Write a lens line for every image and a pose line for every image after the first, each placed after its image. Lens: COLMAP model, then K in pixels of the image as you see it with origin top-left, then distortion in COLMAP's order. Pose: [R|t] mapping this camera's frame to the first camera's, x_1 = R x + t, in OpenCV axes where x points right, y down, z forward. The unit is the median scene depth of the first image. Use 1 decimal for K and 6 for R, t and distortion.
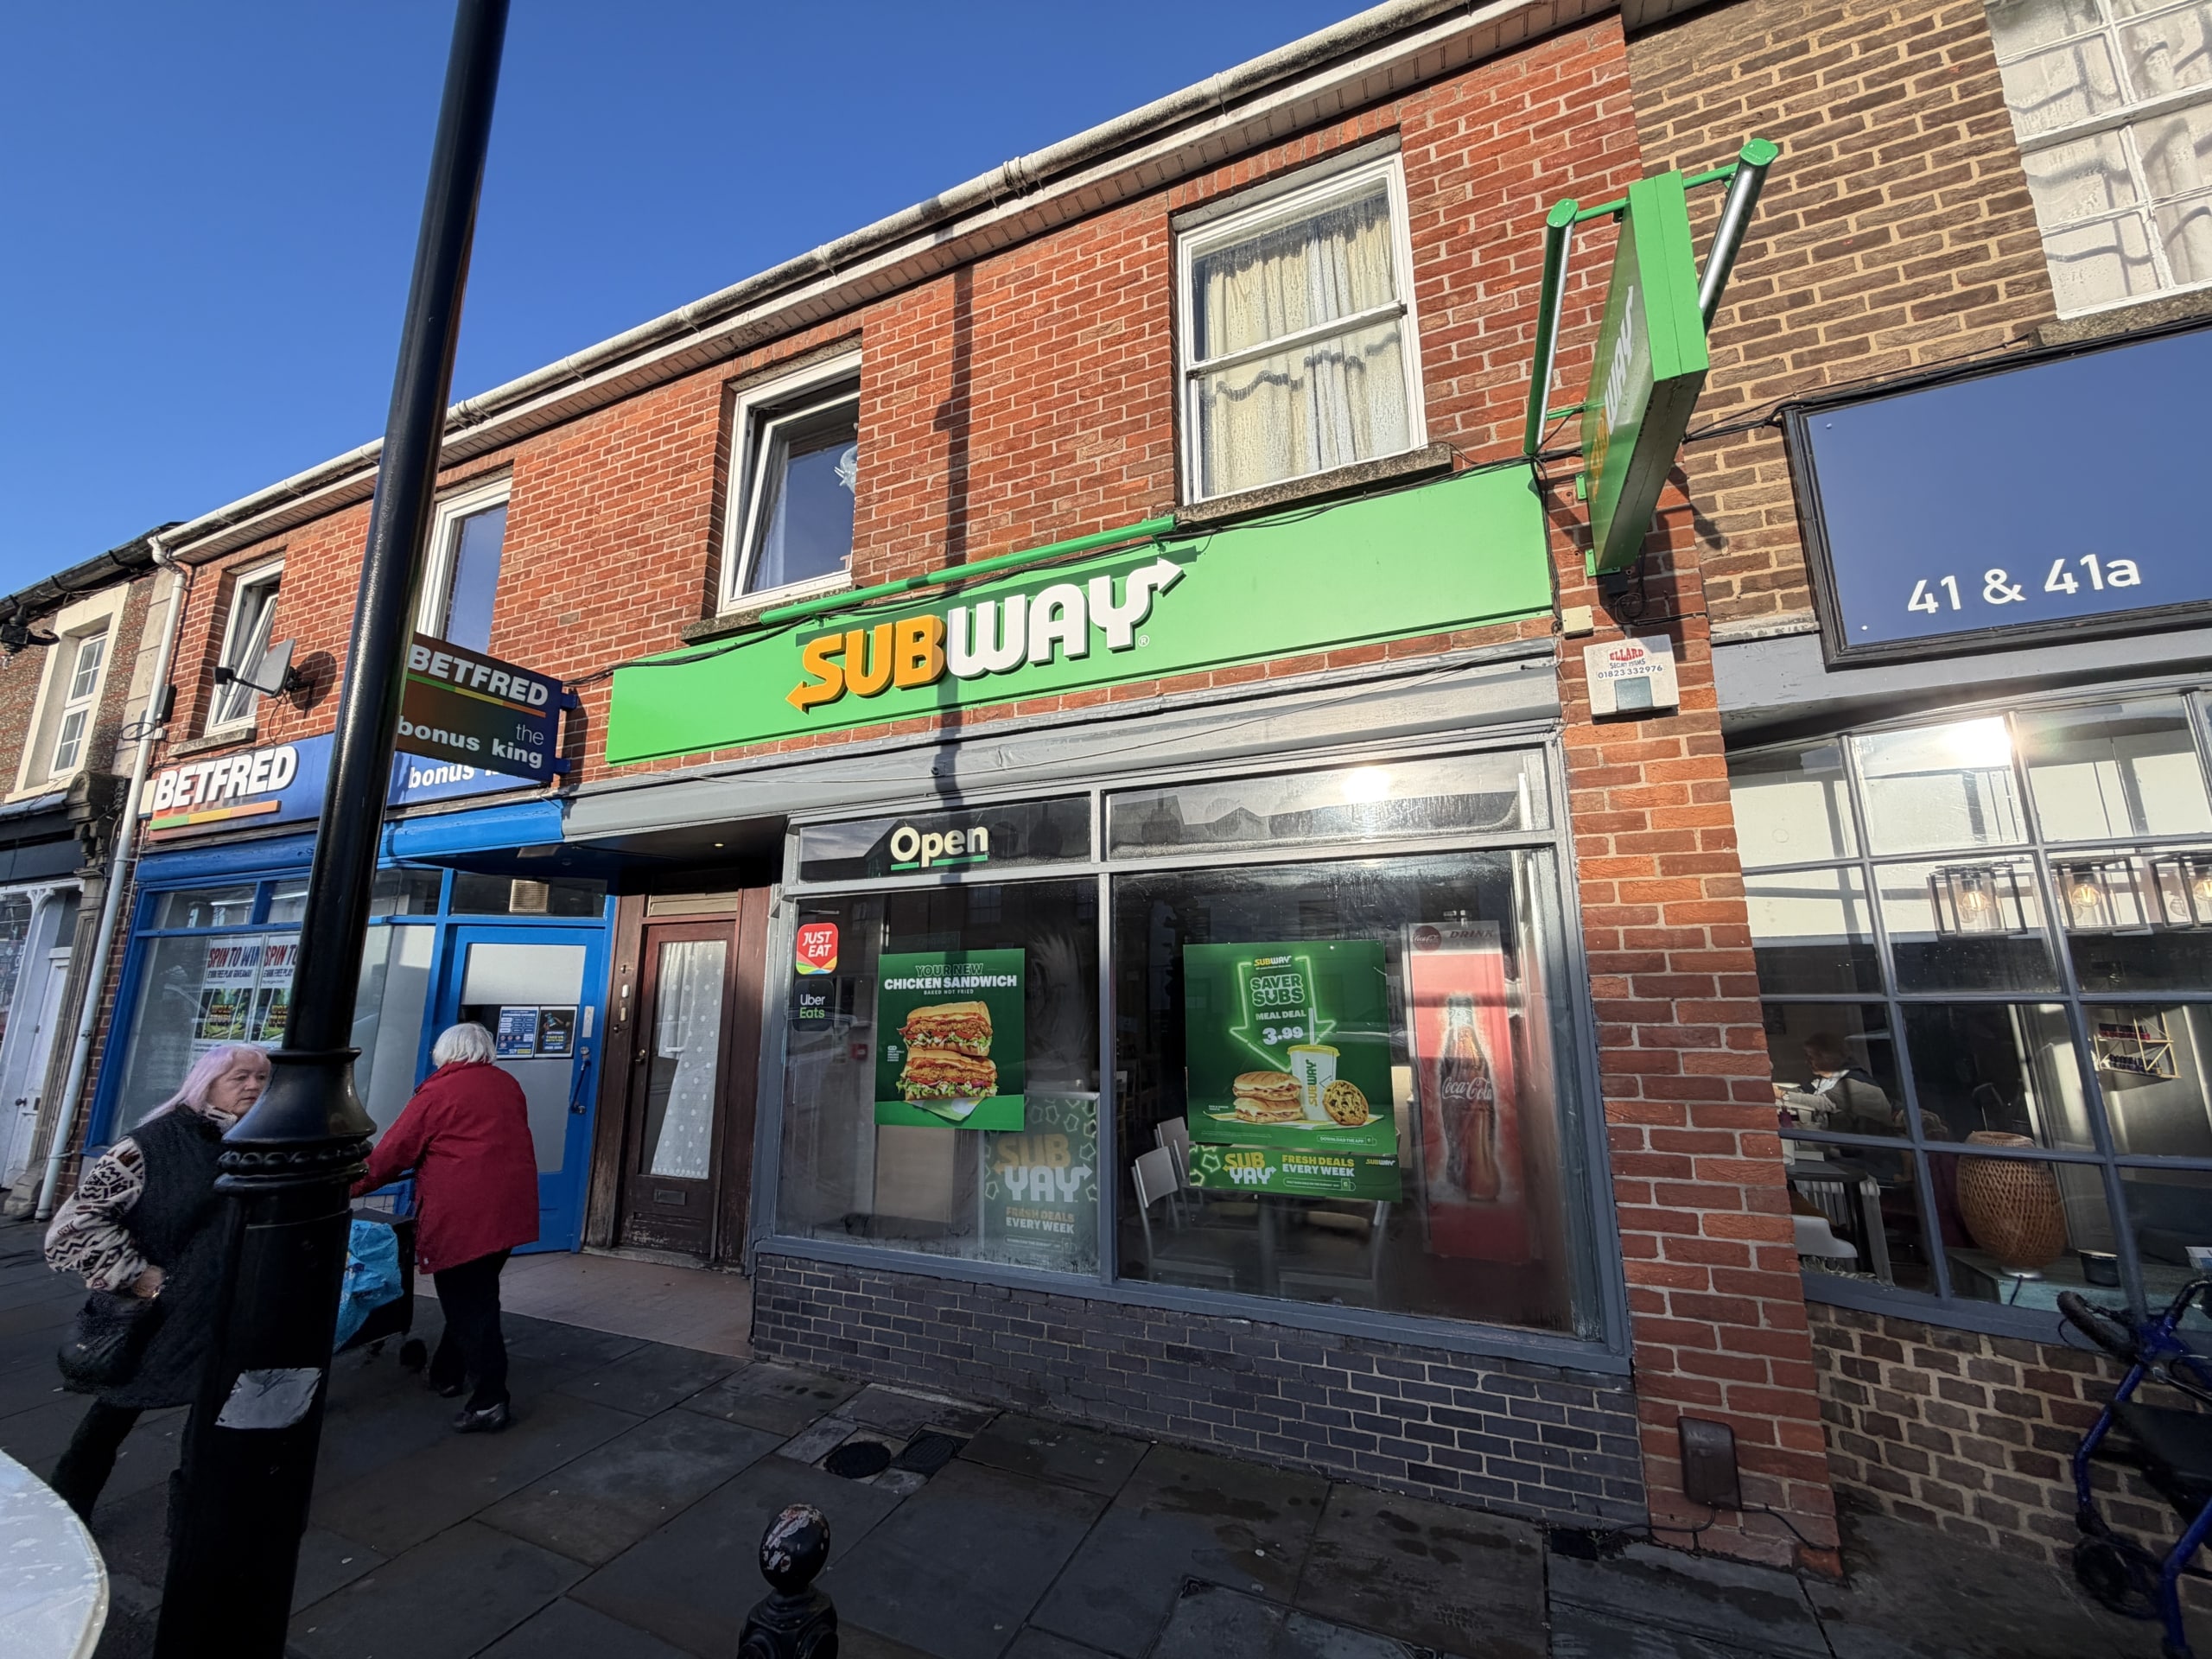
lens RADIAL K [[882.1, 0, 1116.9], [0, 882.1, 824.8], [0, 0, 1]] dist [0.000751, 0.000410]
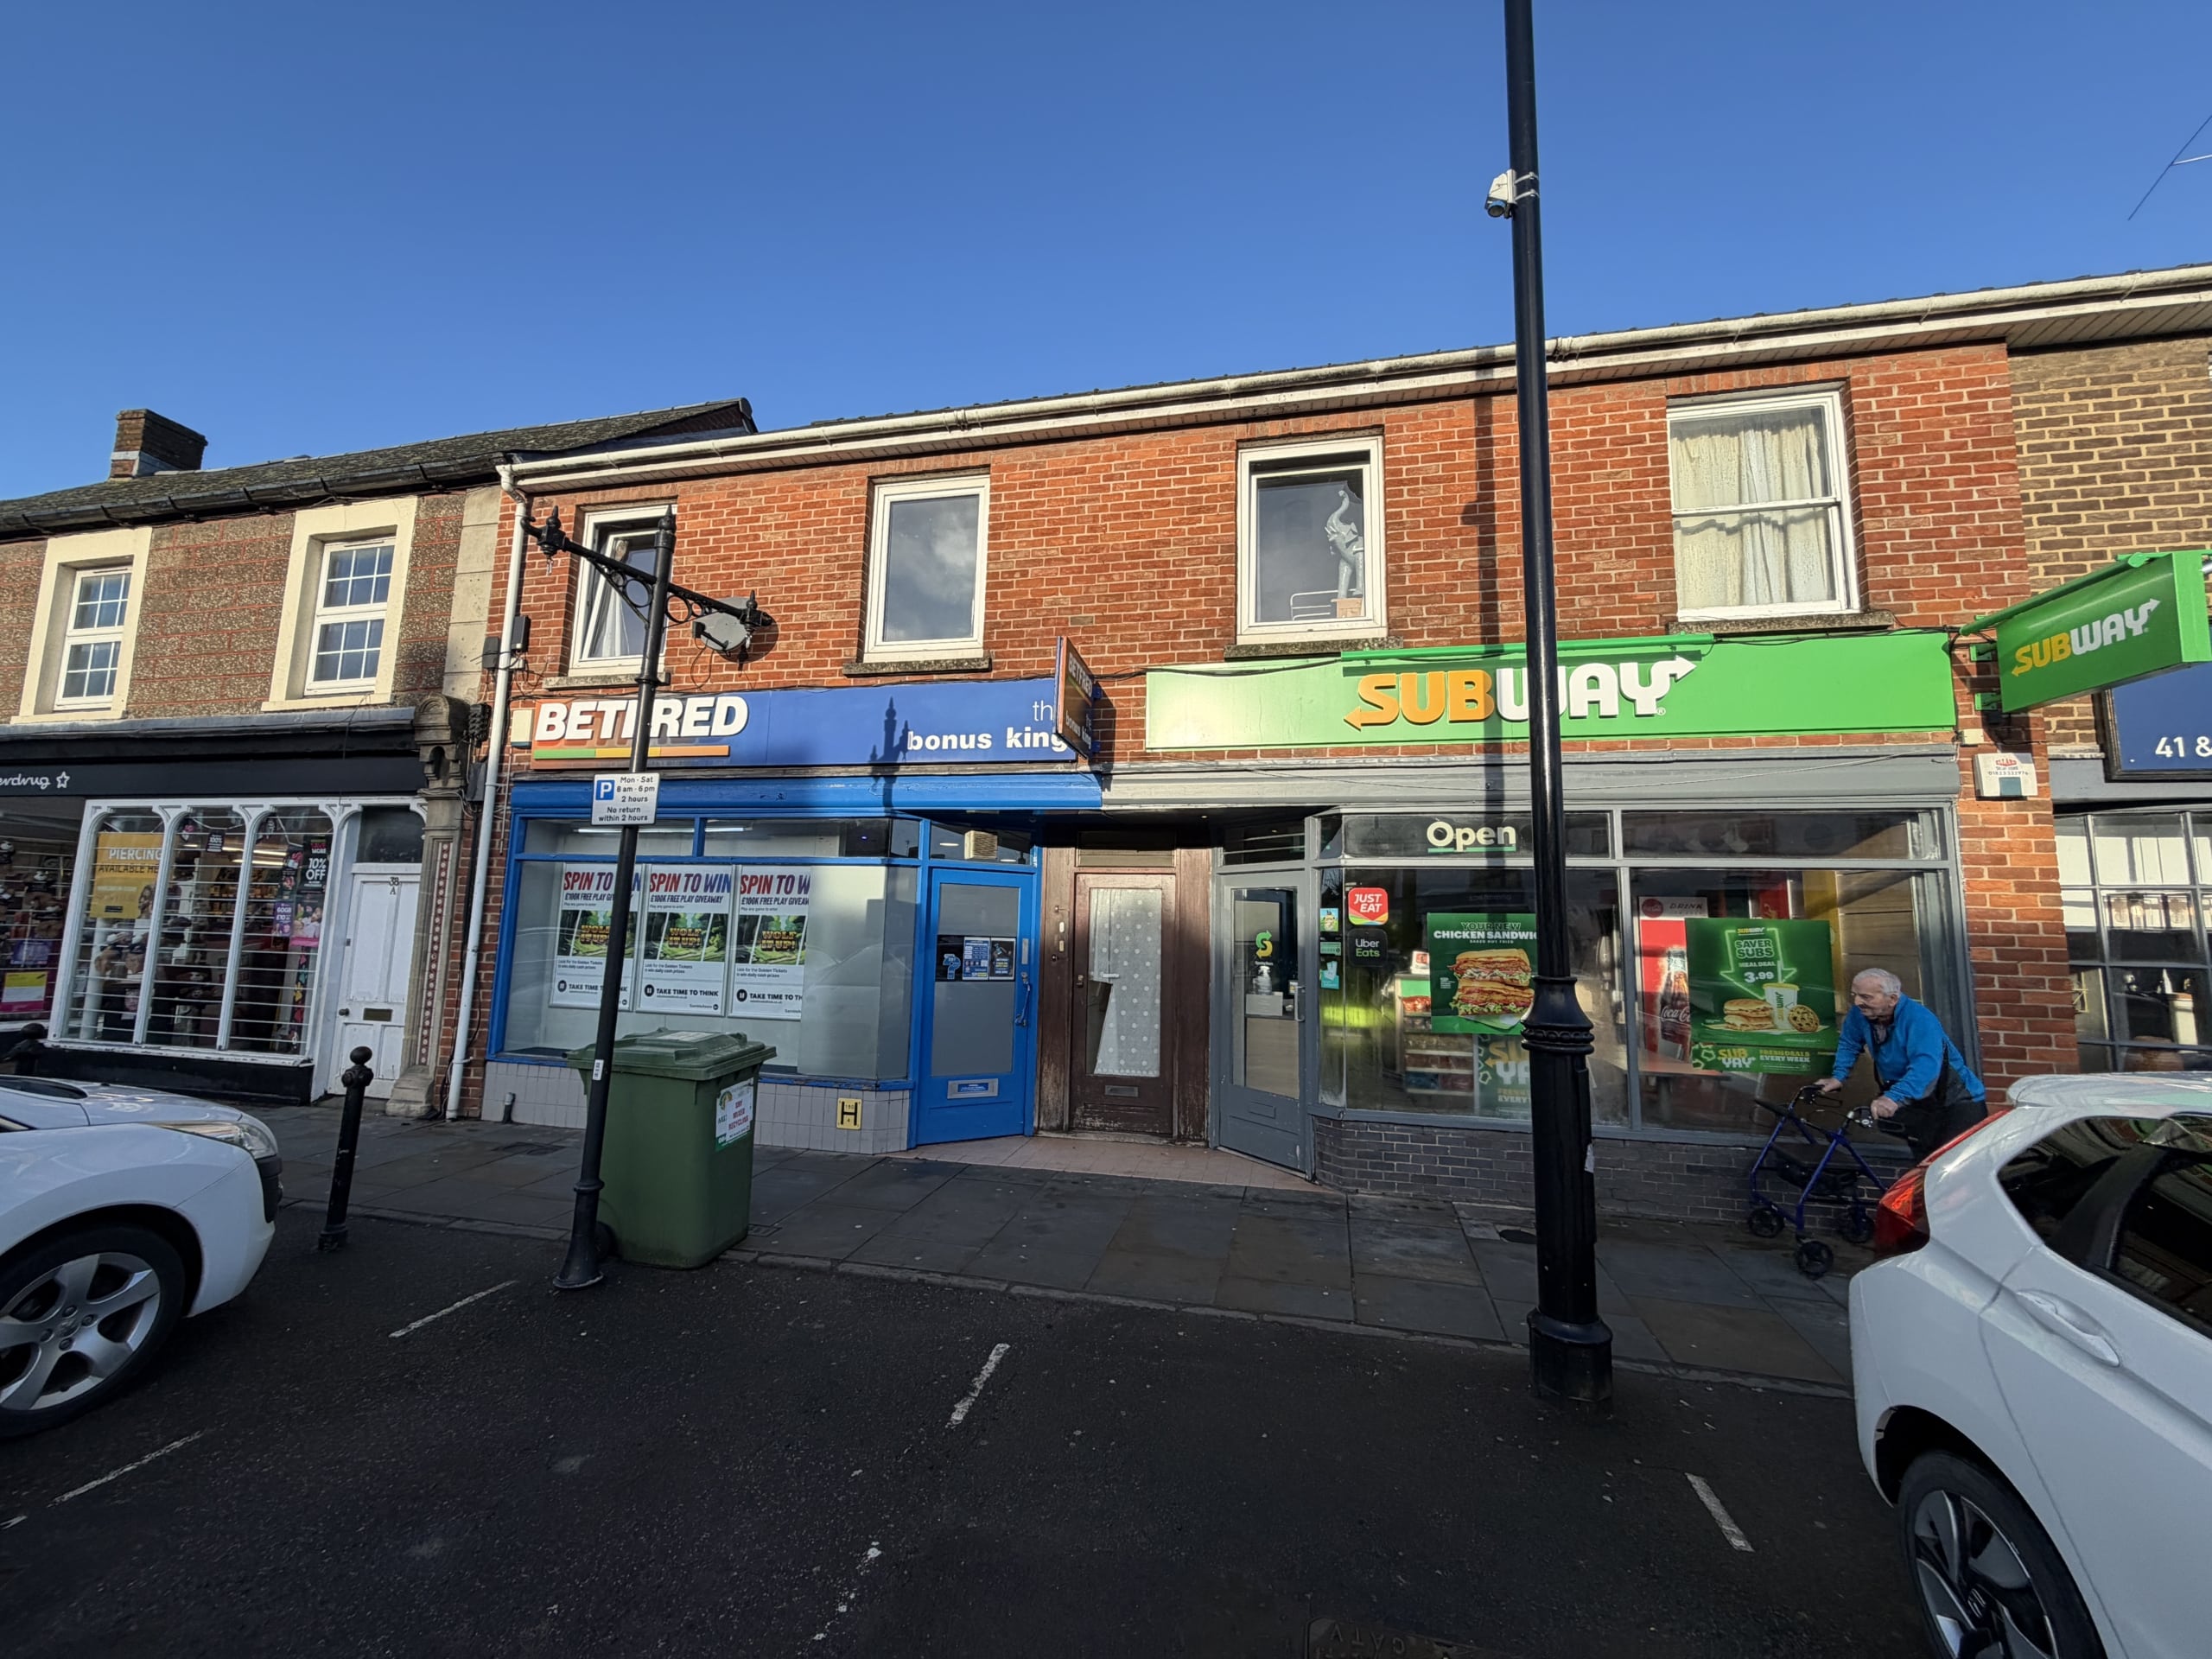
lens RADIAL K [[882.1, 0, 1103.6], [0, 882.1, 826.4], [0, 0, 1]] dist [0.000751, 0.000410]
pose [[0.980748, 0.052402, 0.188114, -1.096140], [-0.066236, 0.995483, 0.068018, -0.052663], [-0.183700, -0.079169, 0.979789, -0.275636]]
